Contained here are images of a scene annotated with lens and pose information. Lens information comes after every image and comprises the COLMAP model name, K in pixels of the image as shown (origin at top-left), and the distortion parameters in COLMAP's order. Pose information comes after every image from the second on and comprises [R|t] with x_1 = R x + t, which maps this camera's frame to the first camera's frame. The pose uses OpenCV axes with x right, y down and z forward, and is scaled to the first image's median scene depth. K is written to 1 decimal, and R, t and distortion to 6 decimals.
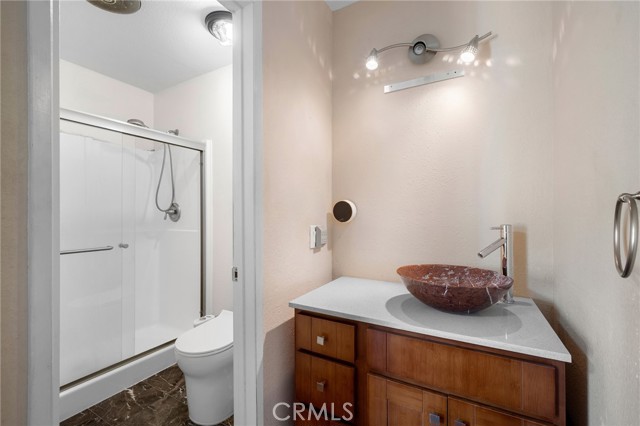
lens RADIAL K [[282.6, 0, 322.6], [0, 282.6, 214.1], [0, 0, 1]] dist [-0.001729, -0.000487]
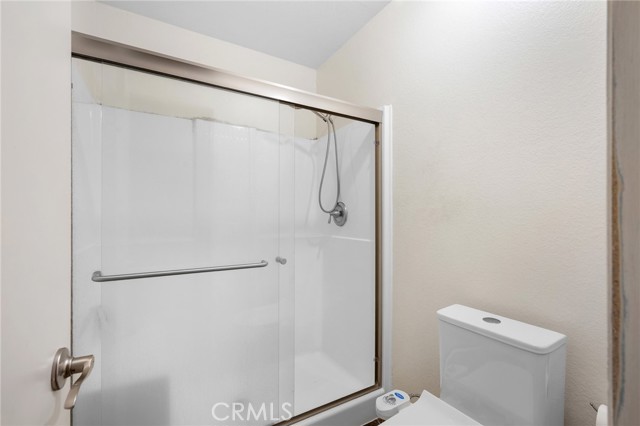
lens RADIAL K [[282.6, 0, 322.6], [0, 282.6, 214.1], [0, 0, 1]] dist [-0.001729, -0.000487]
pose [[0.870634, -0.004229, -0.491913, -0.191883], [-0.000516, 0.999955, -0.009509, 0.001253], [0.491931, 0.008533, 0.870592, 0.316588]]
